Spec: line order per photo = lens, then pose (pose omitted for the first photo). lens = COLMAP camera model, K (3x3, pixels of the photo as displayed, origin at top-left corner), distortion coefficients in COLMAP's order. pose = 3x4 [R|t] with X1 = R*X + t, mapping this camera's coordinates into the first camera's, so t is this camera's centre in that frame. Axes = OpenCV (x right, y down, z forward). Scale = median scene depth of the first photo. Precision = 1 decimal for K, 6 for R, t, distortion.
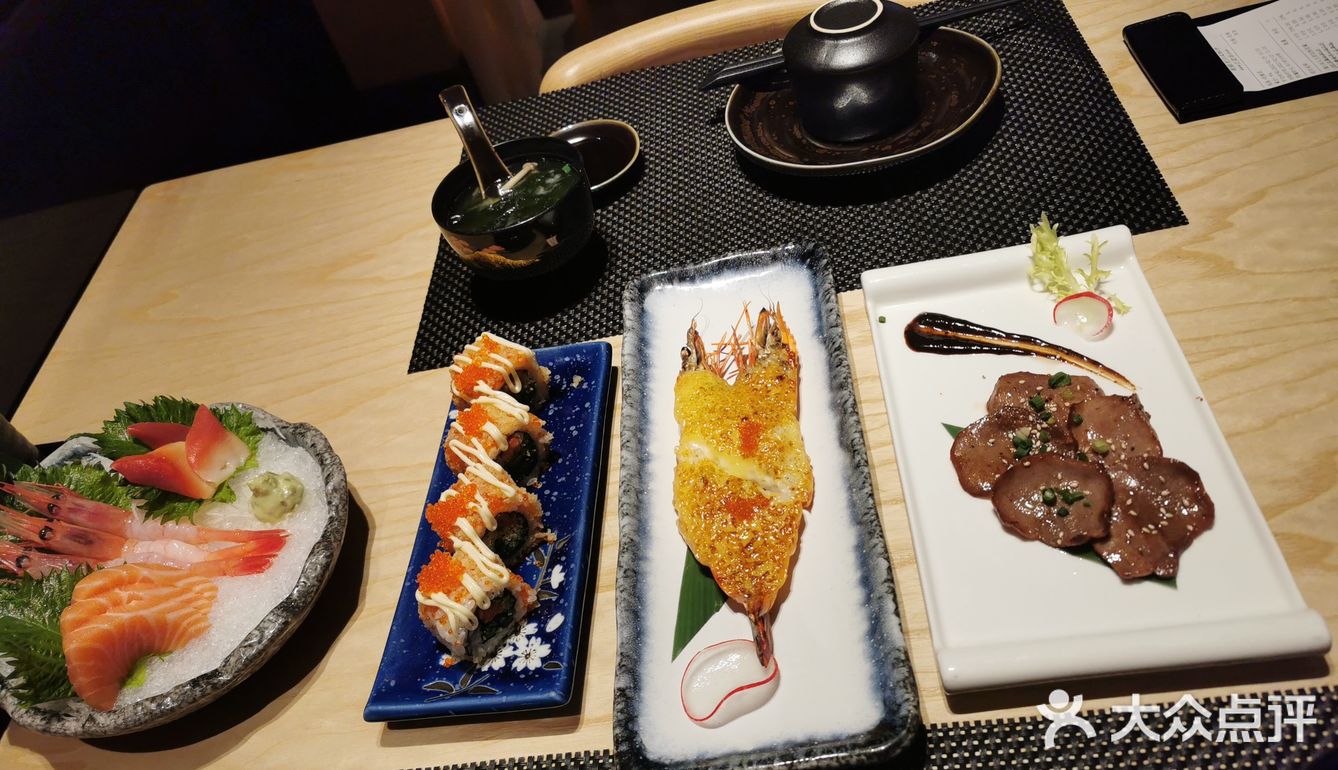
lens RADIAL K [[913.1, 0, 669.0], [0, 913.1, 385.0], [0, 0, 1]] dist [0.002729, -0.084153]
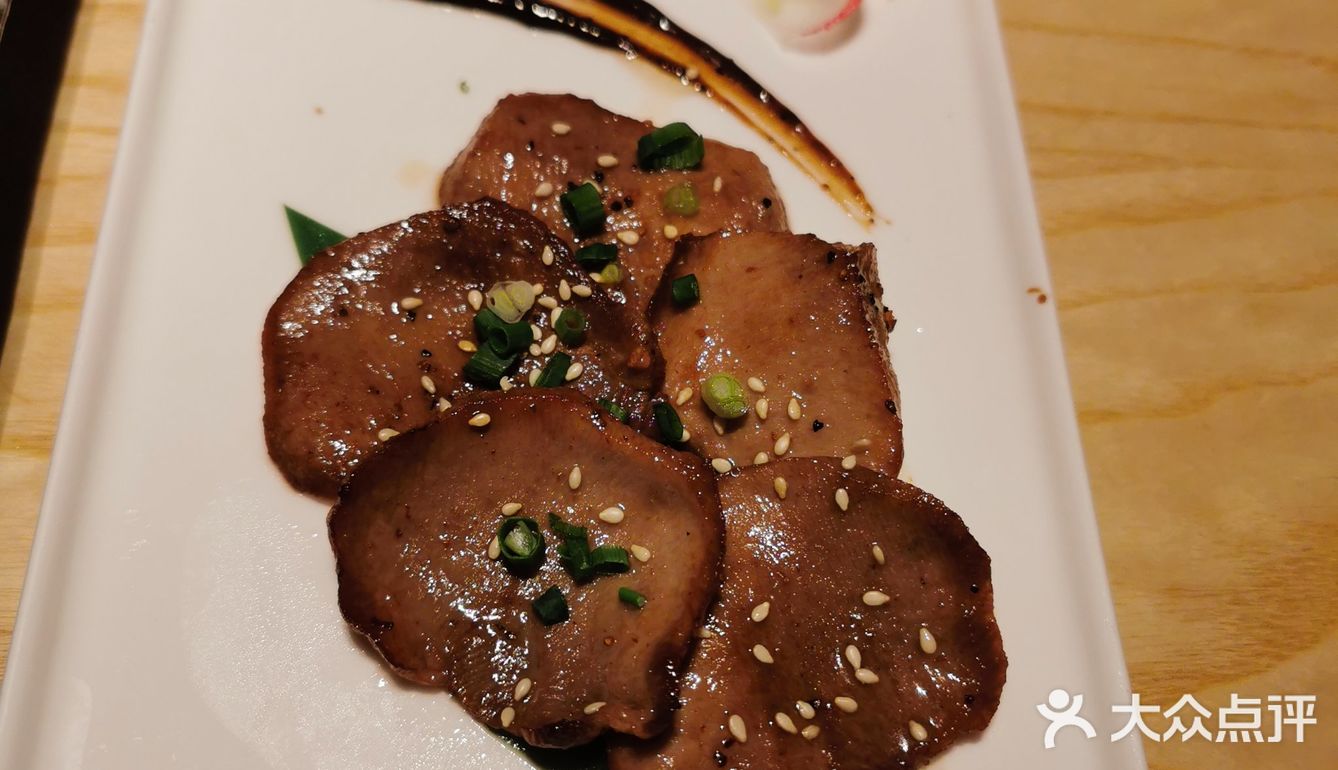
lens RADIAL K [[1026.6, 0, 669.0], [0, 1026.6, 385.0], [0, 0, 1]] dist [0.009064, 0.004120]
pose [[0.932230, 0.121869, 0.340728, 0.329086], [-0.220291, 0.938133, 0.267168, -0.024420], [-0.287089, -0.324122, 0.901402, 0.676530]]
